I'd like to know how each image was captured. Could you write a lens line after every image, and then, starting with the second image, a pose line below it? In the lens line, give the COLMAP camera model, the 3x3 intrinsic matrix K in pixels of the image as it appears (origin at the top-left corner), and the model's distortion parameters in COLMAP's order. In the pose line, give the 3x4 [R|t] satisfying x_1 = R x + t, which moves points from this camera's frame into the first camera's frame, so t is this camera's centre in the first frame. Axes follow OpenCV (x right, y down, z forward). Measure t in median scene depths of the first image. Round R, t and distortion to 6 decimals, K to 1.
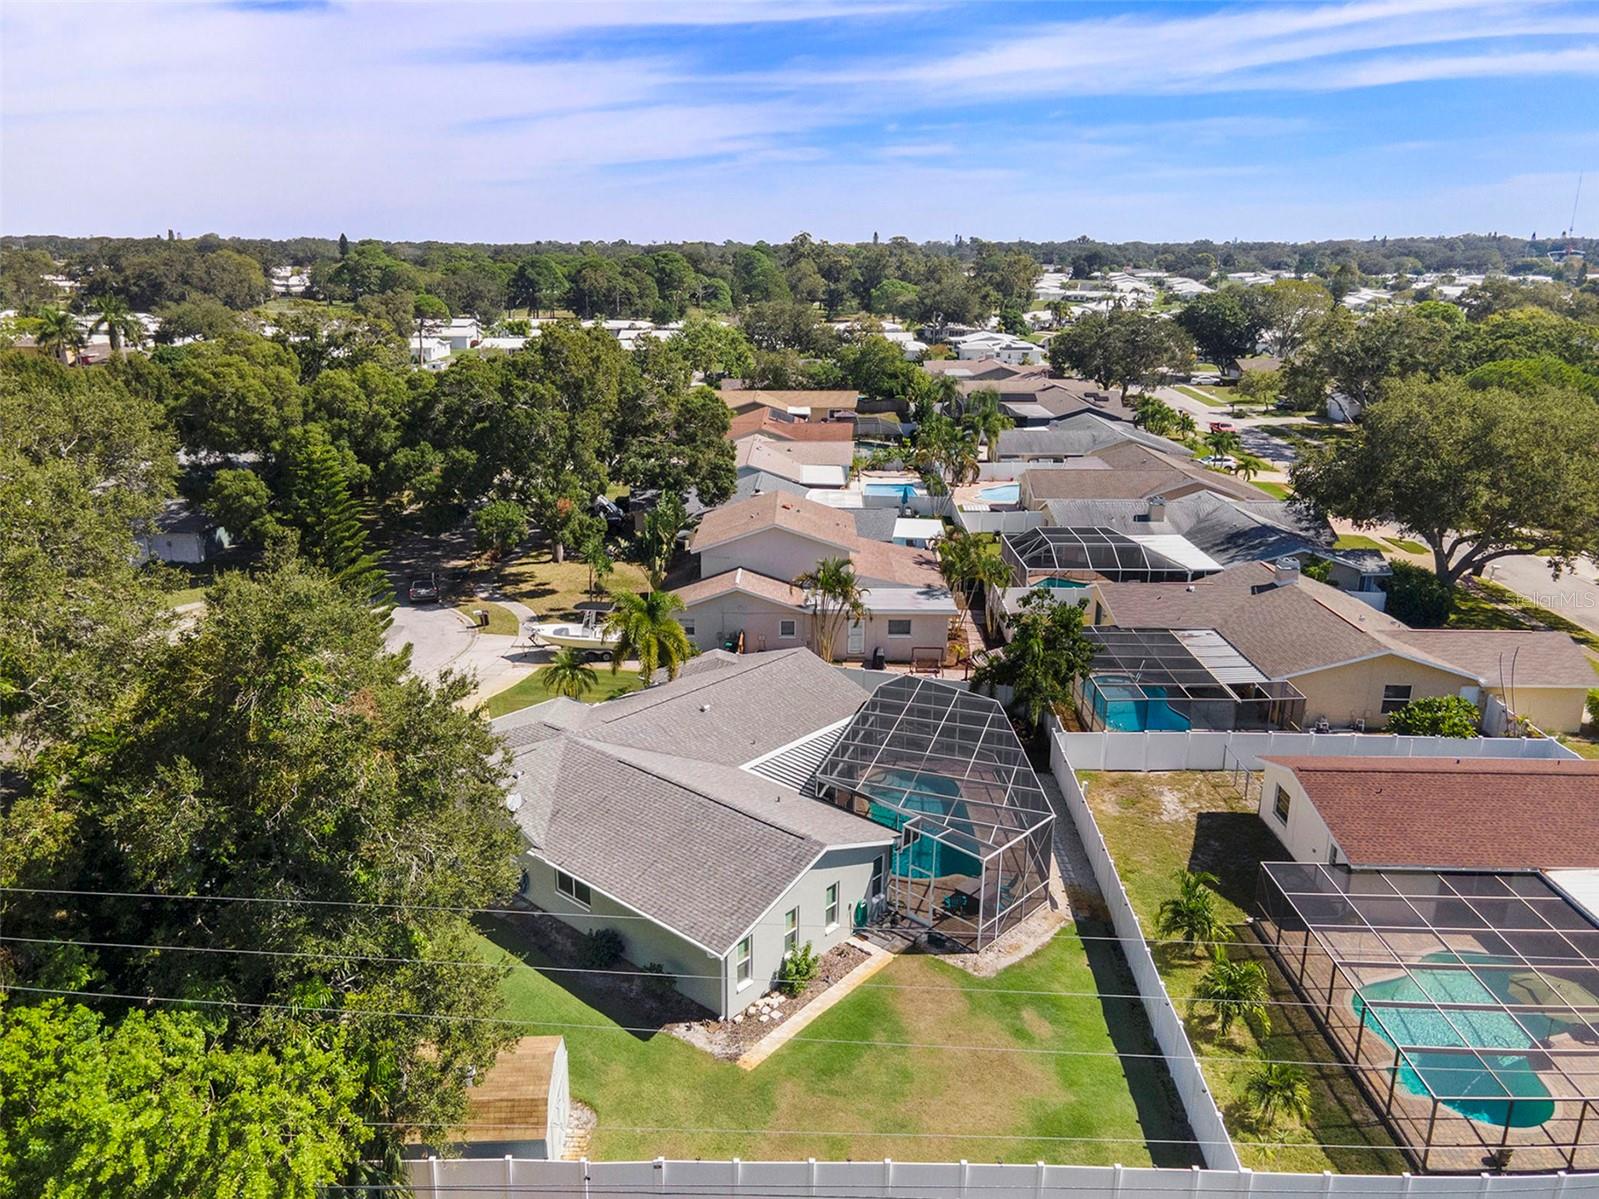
lens RADIAL K [[1197.6, 0, 786.7], [0, 1197.6, 599.6], [0, 0, 1]] dist [0.041521, 0.009381]
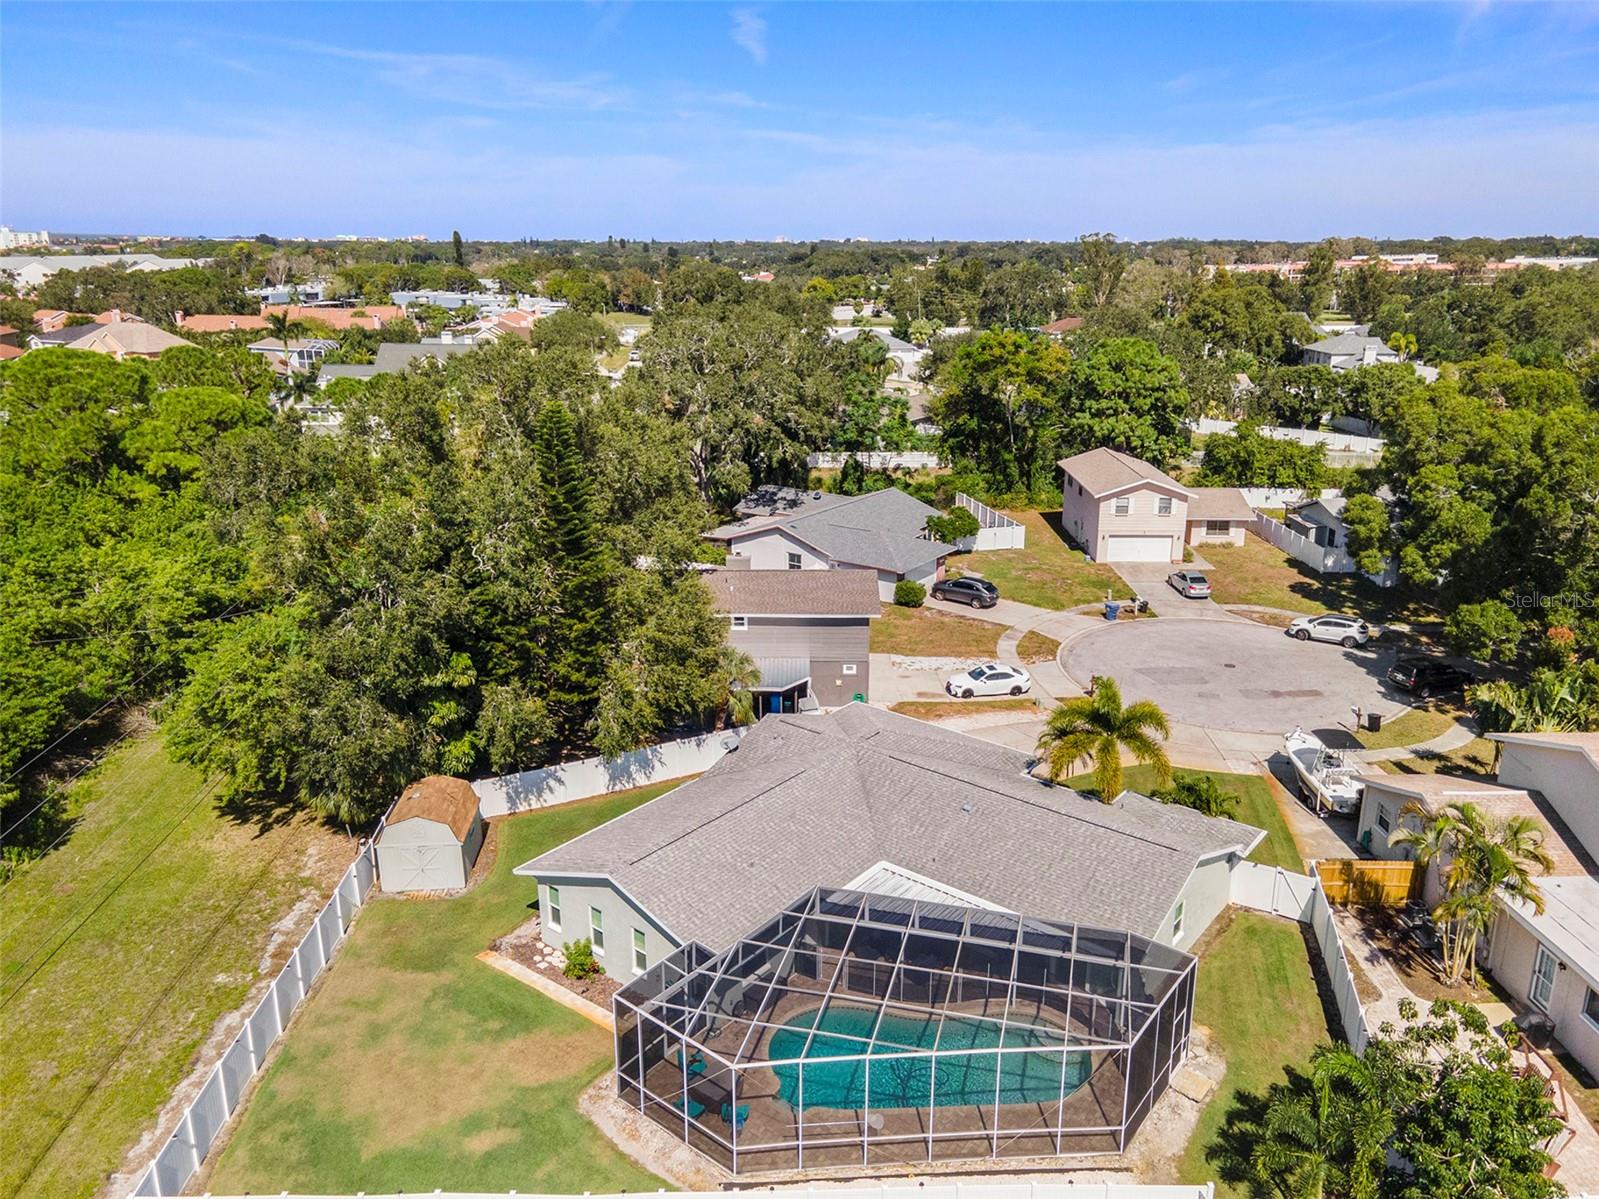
lens RADIAL K [[1162.3, 0, 799.5], [0, 1162.3, 599.5], [0, 0, 1]] dist [0.021338, 0.048091]
pose [[0.041187, 0.293380, -0.955108, 0.496764], [-0.285465, 0.919529, 0.270142, -0.173604], [0.957504, 0.261523, 0.121622, 0.535388]]
